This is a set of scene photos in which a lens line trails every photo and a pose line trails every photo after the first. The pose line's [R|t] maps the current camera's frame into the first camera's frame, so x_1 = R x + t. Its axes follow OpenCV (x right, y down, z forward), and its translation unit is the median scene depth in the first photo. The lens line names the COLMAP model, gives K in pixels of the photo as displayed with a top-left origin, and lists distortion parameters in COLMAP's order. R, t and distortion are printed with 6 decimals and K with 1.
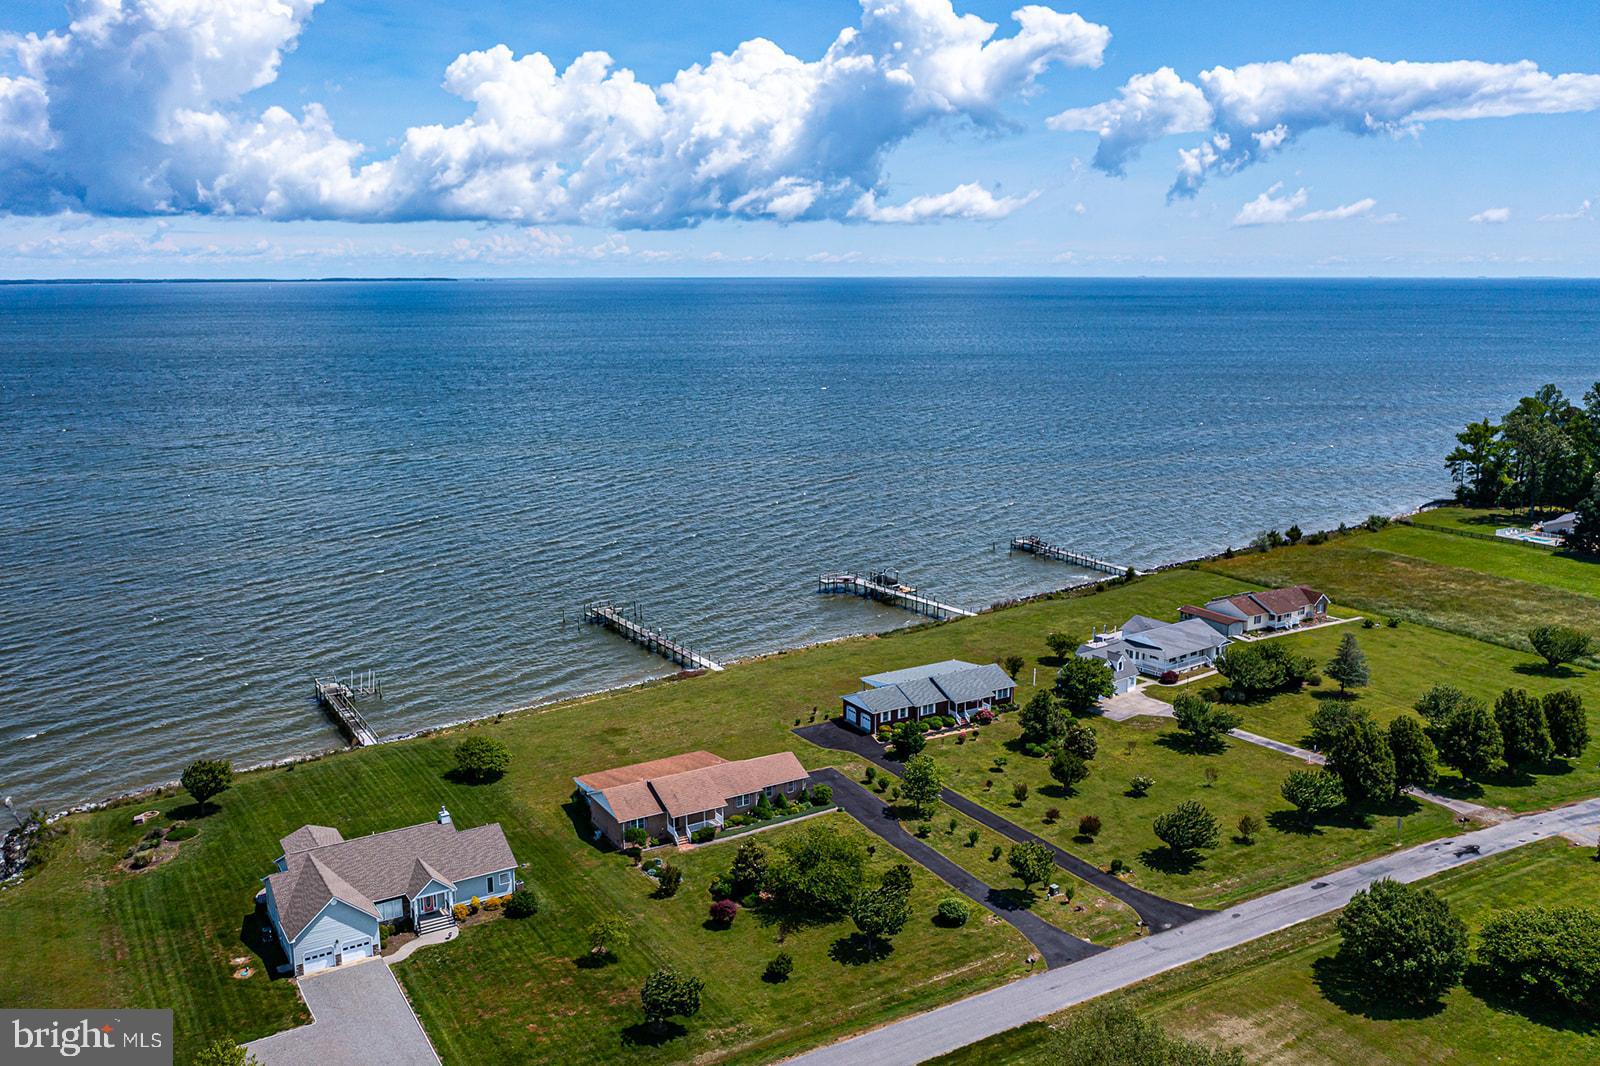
lens RADIAL K [[1298.5, 0, 796.0], [0, 1298.5, 588.8], [0, 0, 1]] dist [-0.009633, -0.003342]
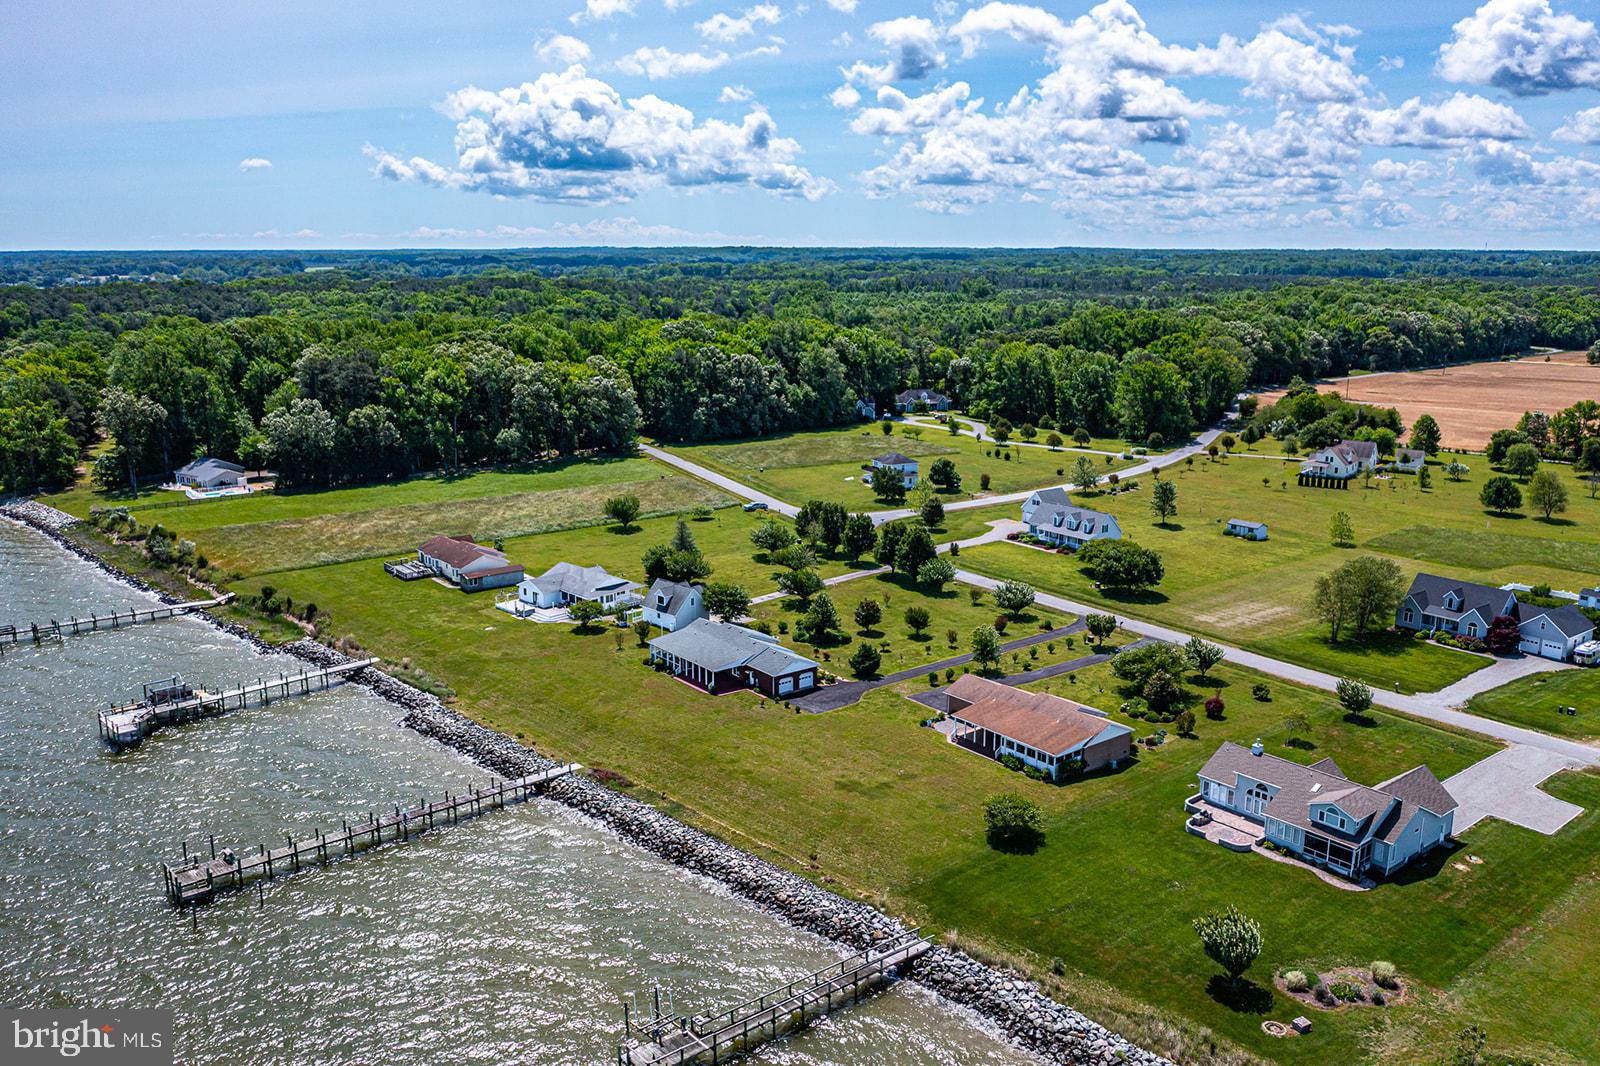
lens RADIAL K [[1306.3, 0, 797.0], [0, 1306.3, 530.8], [0, 0, 1]] dist [-0.018759, 0.017326]
pose [[-0.126981, -0.211068, 0.969188, -0.540357], [0.235394, 0.942773, 0.236156, -0.149641], [-0.963569, 0.258128, -0.070030, 0.610180]]
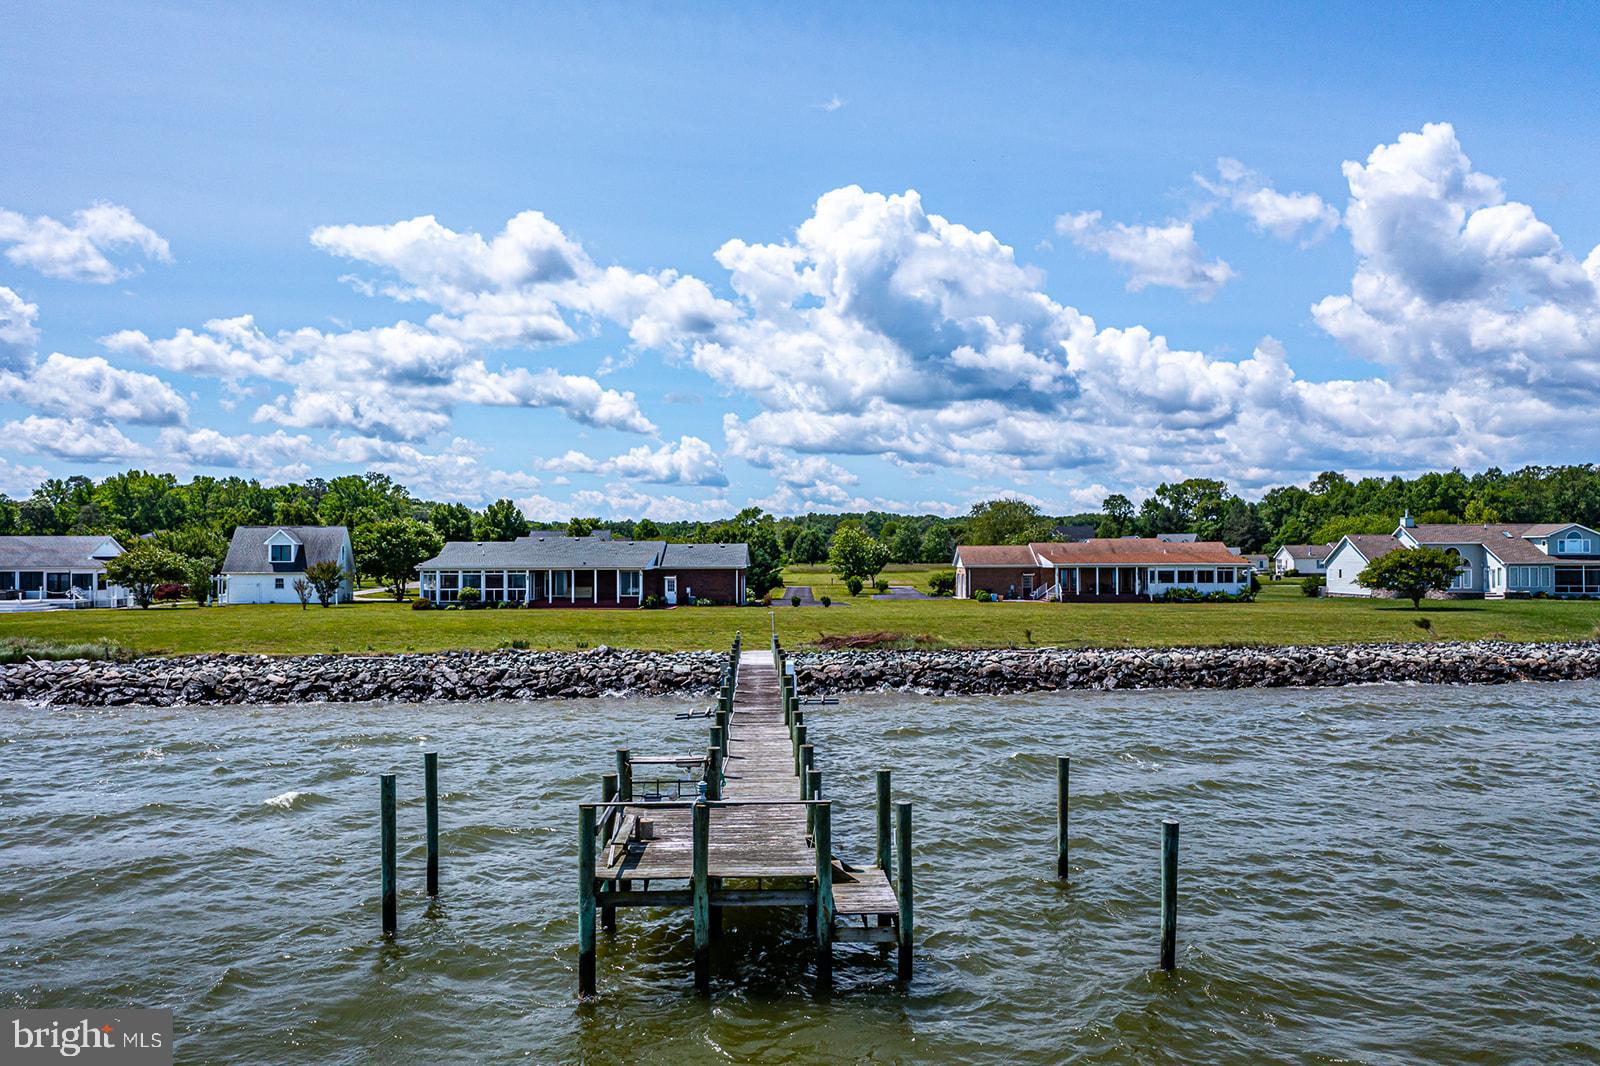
lens RADIAL K [[1266.5, 0, 799.1], [0, 1266.5, 539.1], [0, 0, 1]] dist [-0.015247, 0.005517]
pose [[-0.853327, 0.012564, 0.521225, -0.161416], [0.130848, 0.972875, 0.190769, -0.017357], [-0.504690, 0.230990, -0.831824, 0.857498]]
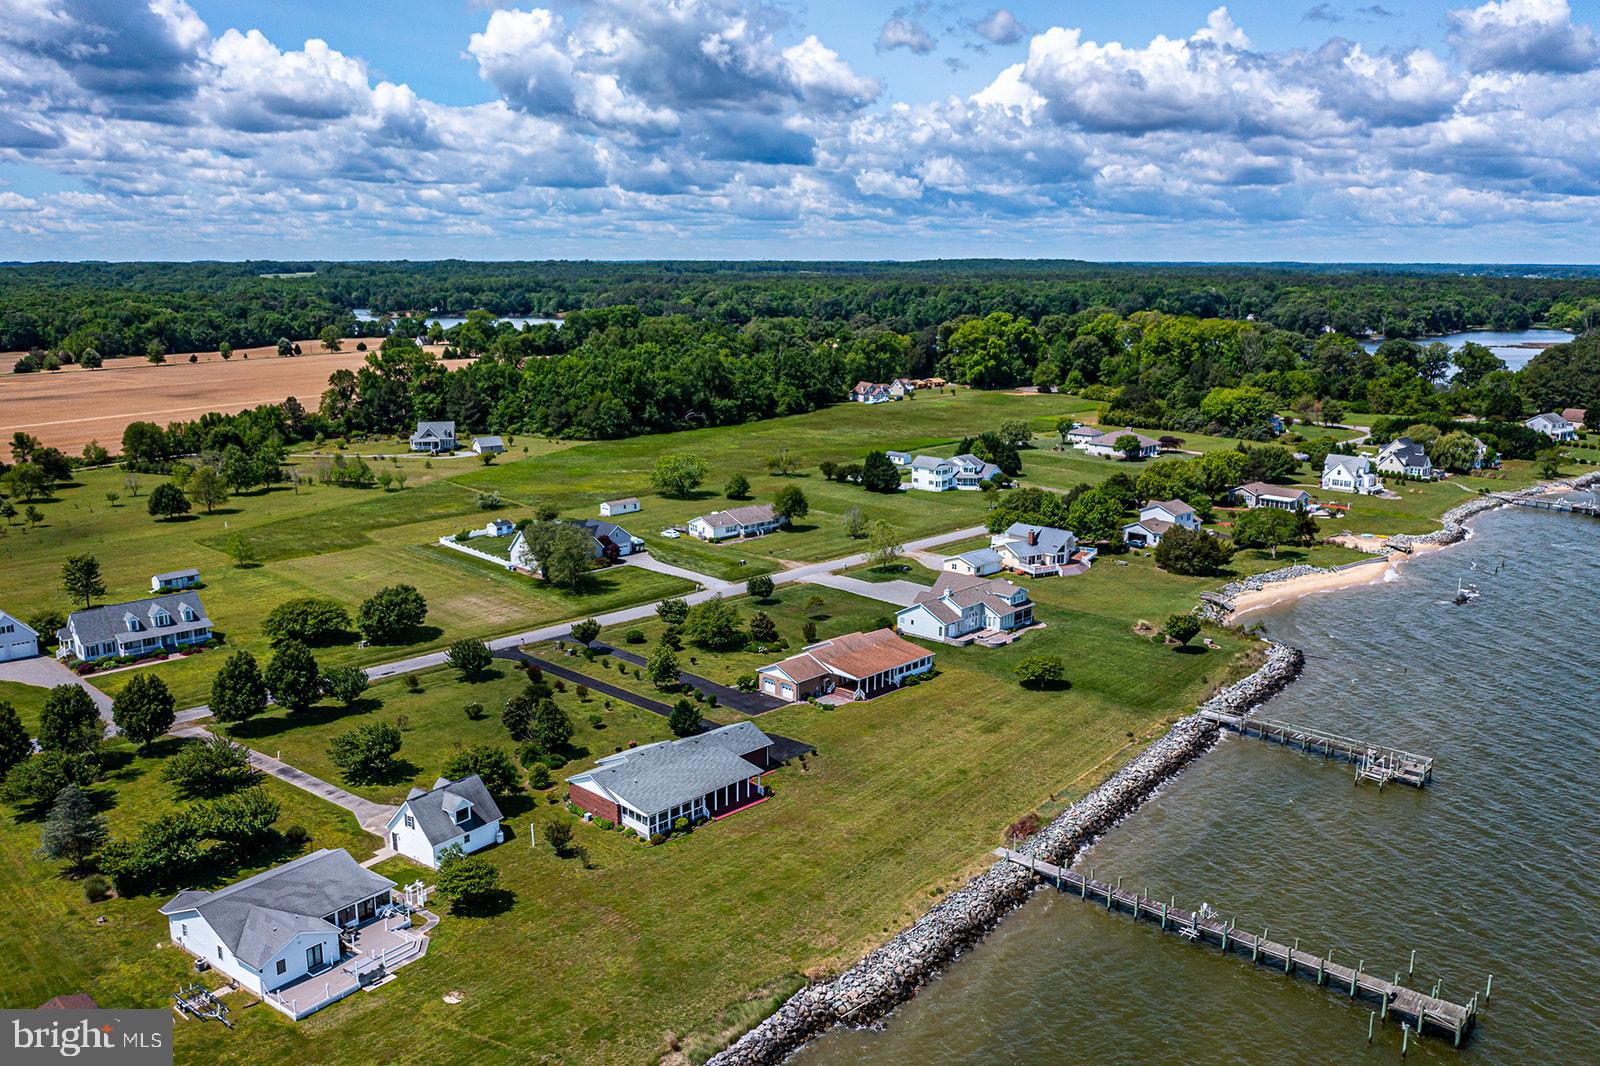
lens RADIAL K [[1282.7, 0, 800.0], [0, 1282.7, 533.0], [0, 0, 1]] dist [-0.011477, 0.003226]
pose [[-0.965706, 0.055434, -0.253652, 0.135727], [-0.060943, 0.901253, 0.428986, -0.248245], [0.252385, 0.429733, -0.866967, 1.009217]]
